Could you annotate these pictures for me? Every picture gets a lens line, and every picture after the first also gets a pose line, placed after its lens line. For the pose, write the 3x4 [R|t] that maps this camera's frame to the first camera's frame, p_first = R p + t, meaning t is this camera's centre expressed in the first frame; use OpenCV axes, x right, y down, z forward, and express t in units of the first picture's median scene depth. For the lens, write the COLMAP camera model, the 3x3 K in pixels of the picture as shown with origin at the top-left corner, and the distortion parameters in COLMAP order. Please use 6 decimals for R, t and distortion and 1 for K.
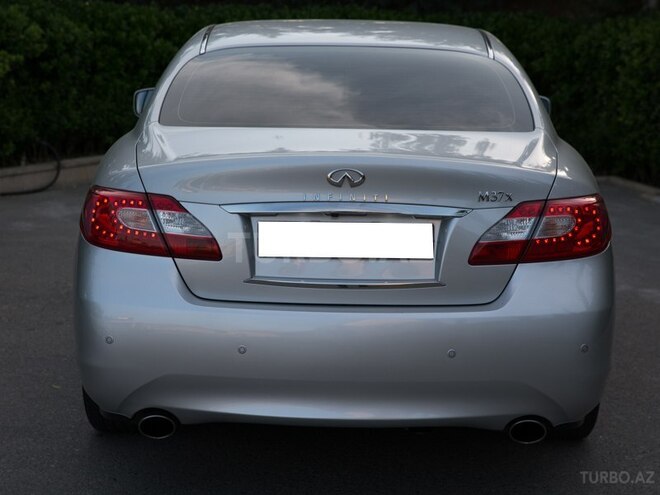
lens RADIAL K [[1290.3, 0, 330.0], [0, 1290.3, 247.5], [0, 0, 1]] dist [0.234532, 0.210834]
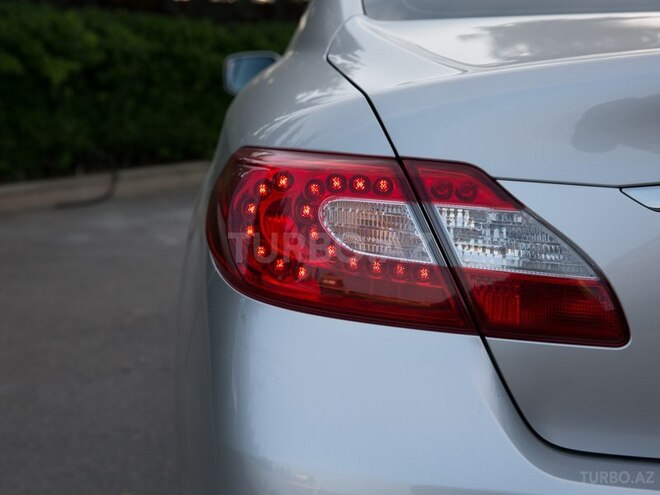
lens RADIAL K [[1001.6, 0, 330.0], [0, 1001.6, 247.5], [0, 0, 1]] dist [0.128287, 0.000391]
pose [[0.999927, -0.002269, 0.011865, -0.163670], [0.002336, 0.999982, -0.005613, -0.014874], [-0.011852, 0.005640, 0.999914, 0.709456]]
